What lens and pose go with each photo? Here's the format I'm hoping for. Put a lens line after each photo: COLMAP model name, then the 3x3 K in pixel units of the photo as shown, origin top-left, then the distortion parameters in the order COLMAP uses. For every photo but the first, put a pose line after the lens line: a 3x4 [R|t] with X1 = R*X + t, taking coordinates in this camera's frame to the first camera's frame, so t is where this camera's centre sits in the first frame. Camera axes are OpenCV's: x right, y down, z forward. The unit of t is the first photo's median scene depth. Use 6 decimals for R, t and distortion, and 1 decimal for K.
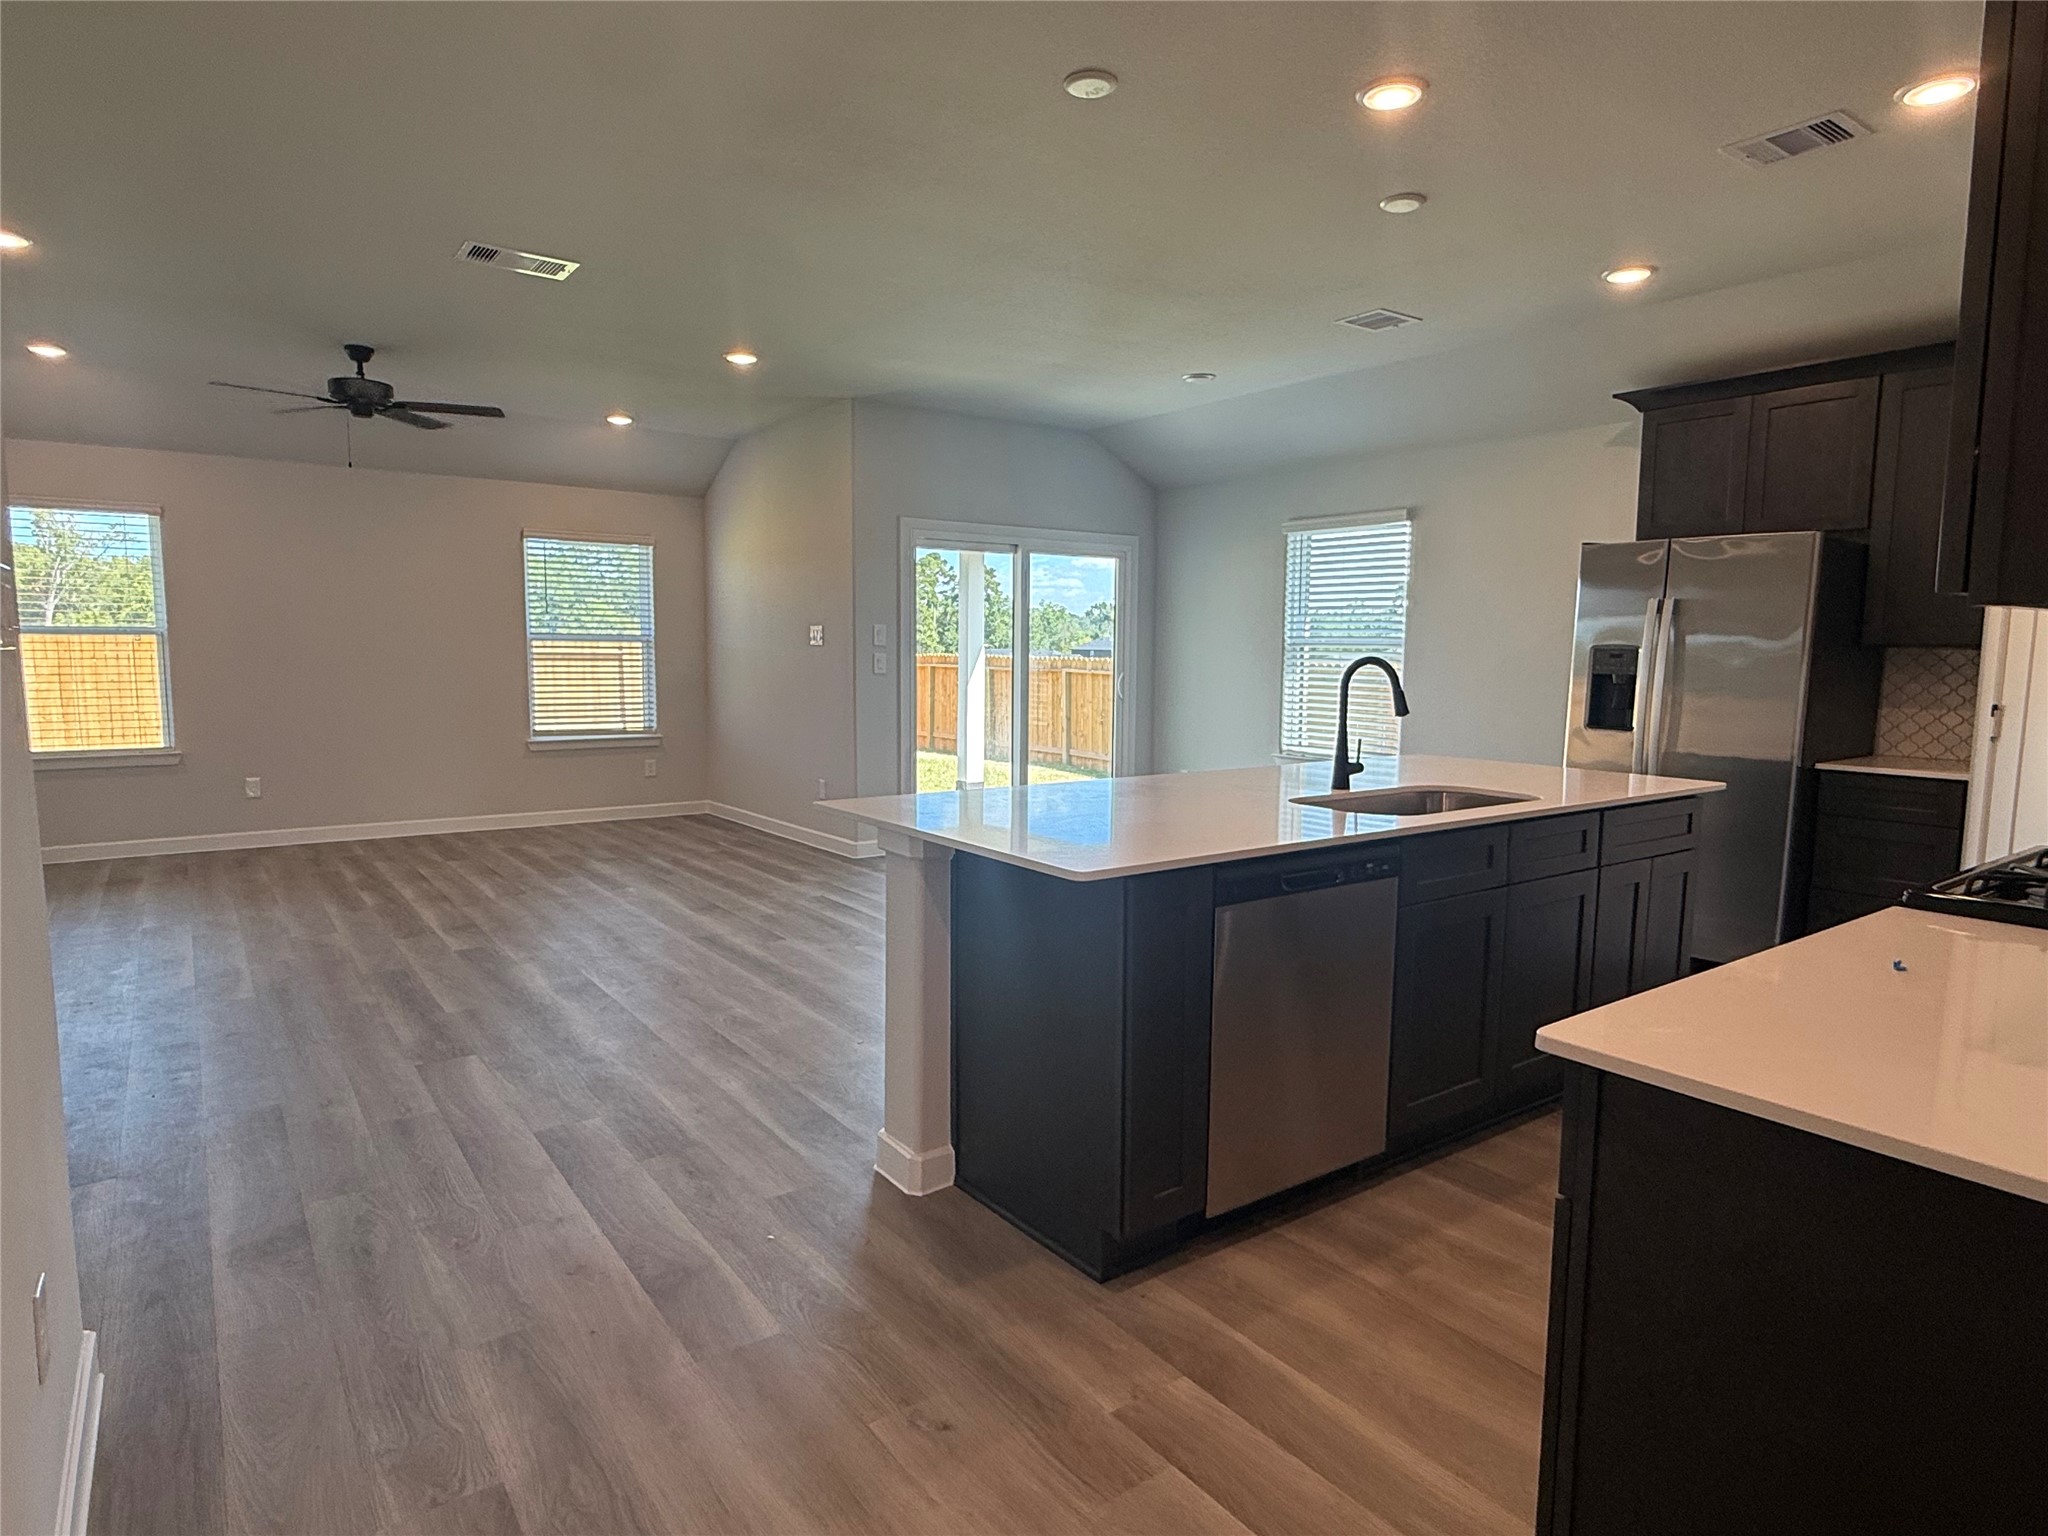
lens RADIAL K [[1164.3, 0, 1019.3], [0, 1164.3, 777.8], [0, 0, 1]] dist [-0.001507, 0.004532]
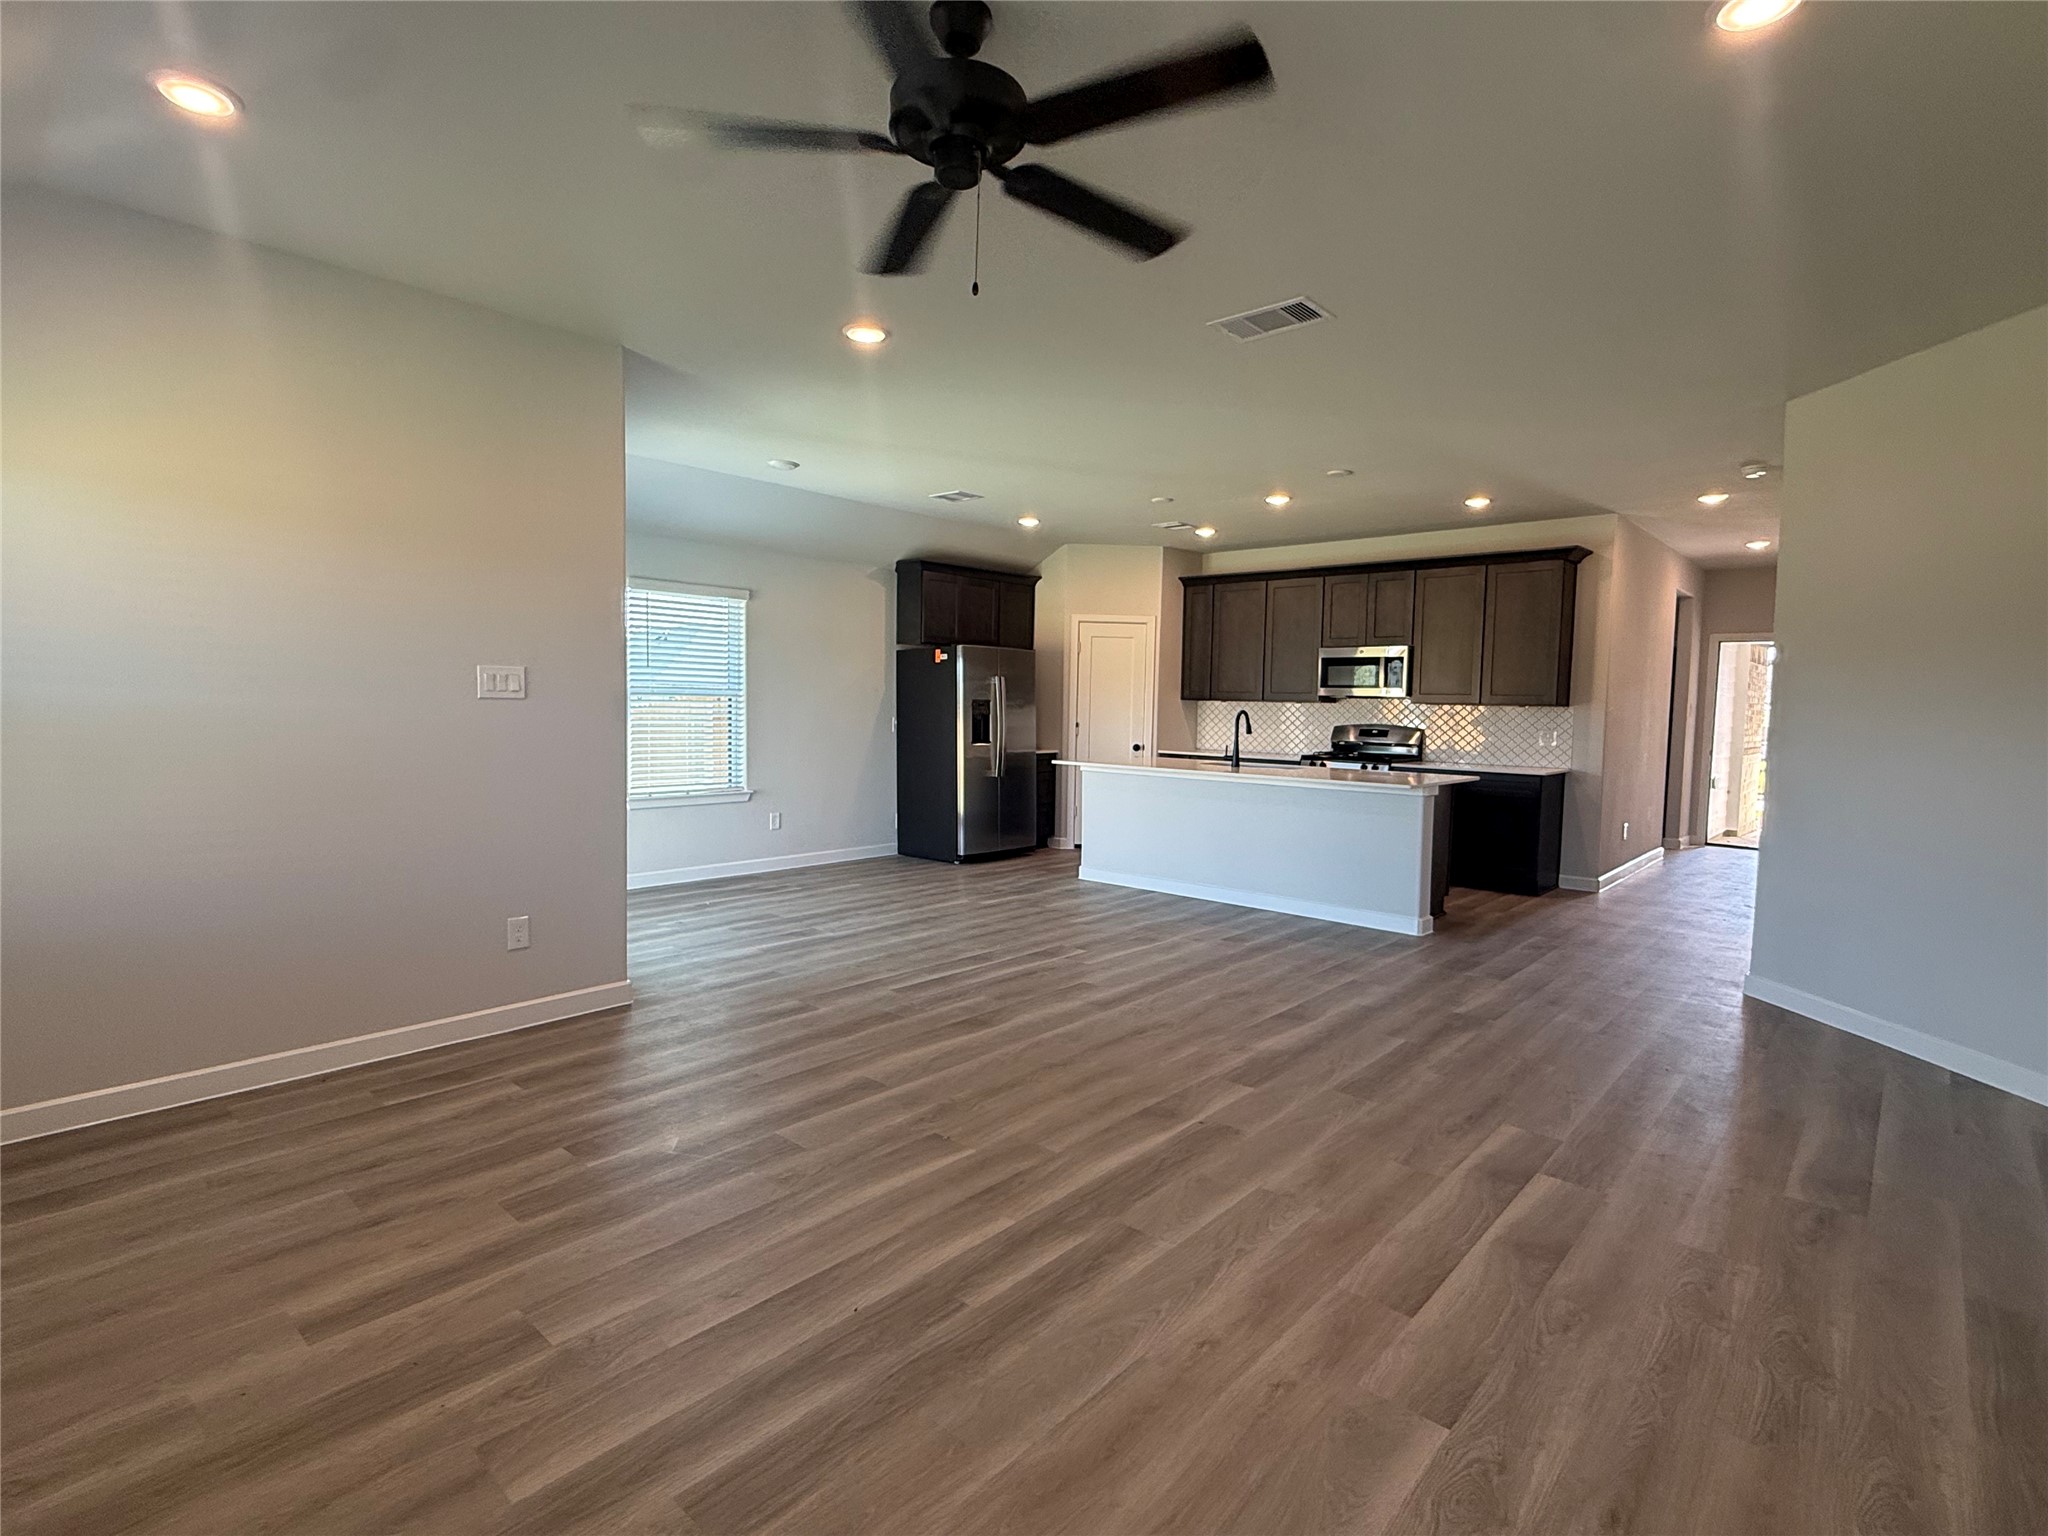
lens RADIAL K [[1004.0, 0, 1029.2], [0, 1004.0, 772.2], [0, 0, 1]] dist [0.001932, -0.000795]
pose [[-0.217250, -0.080312, 0.972806, -1.119126], [0.091484, 0.990548, 0.102207, -0.156962], [-0.971820, 0.111200, -0.207849, 1.279540]]
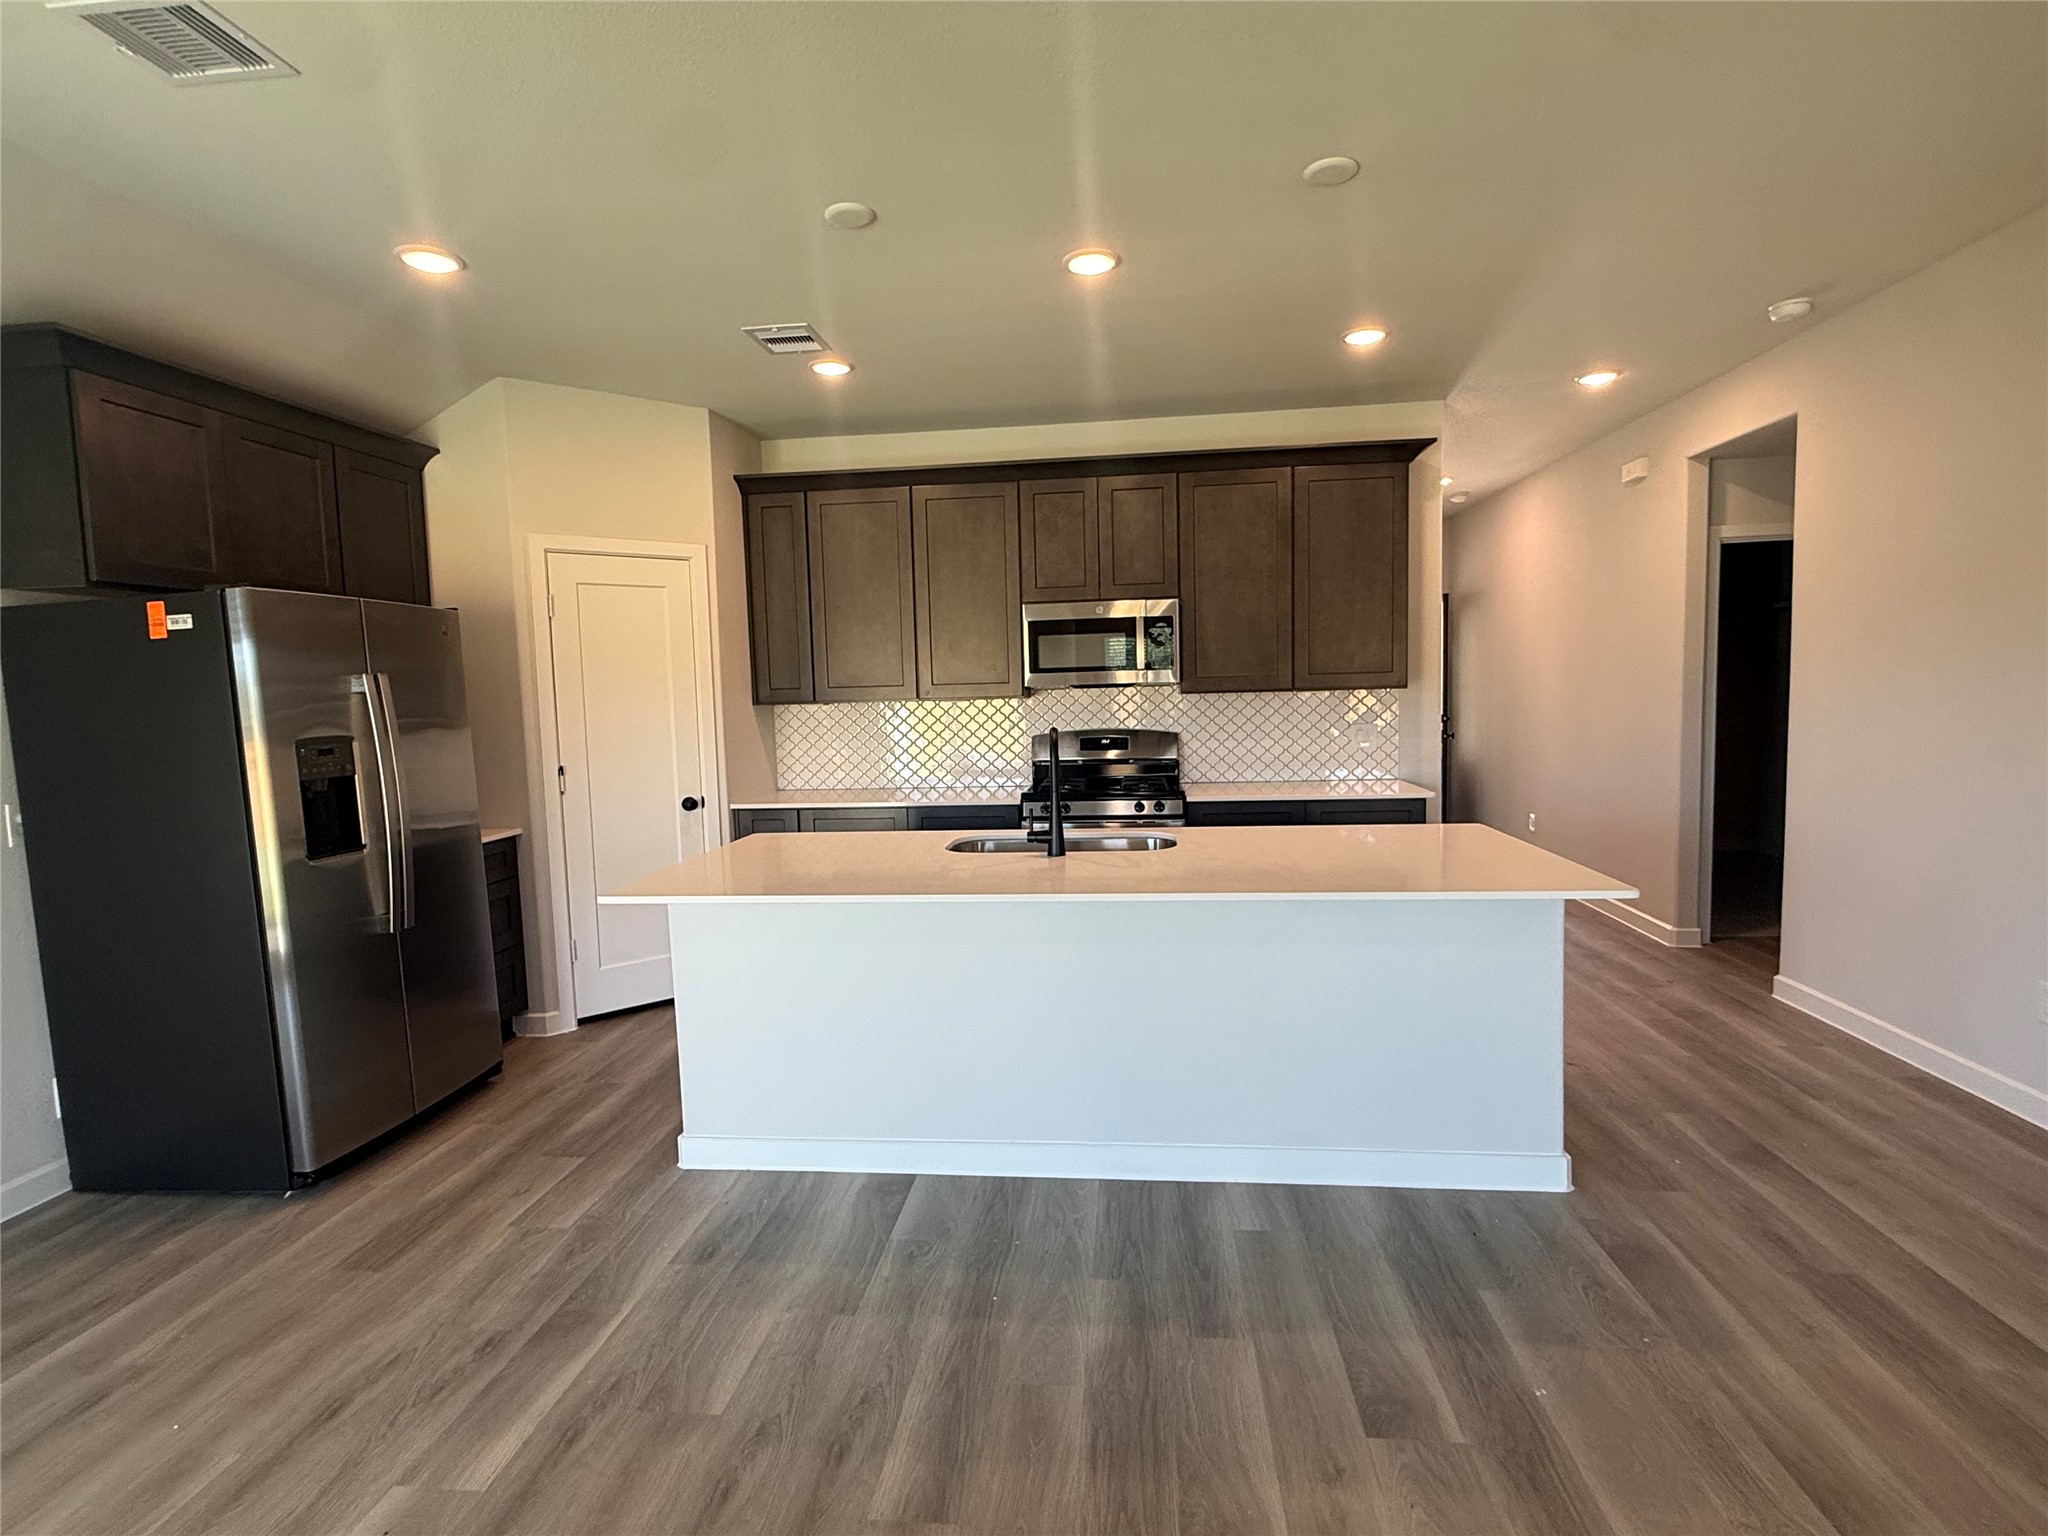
lens RADIAL K [[1004.0, 0, 1020.9], [0, 1004.0, 770.9], [0, 0, 1]] dist [0.001932, -0.000795]
pose [[-0.741632, -0.043101, 0.669421, -0.210948], [0.099705, 0.979766, 0.173543, -0.157363], [-0.663356, 0.195450, -0.722328, 1.164125]]
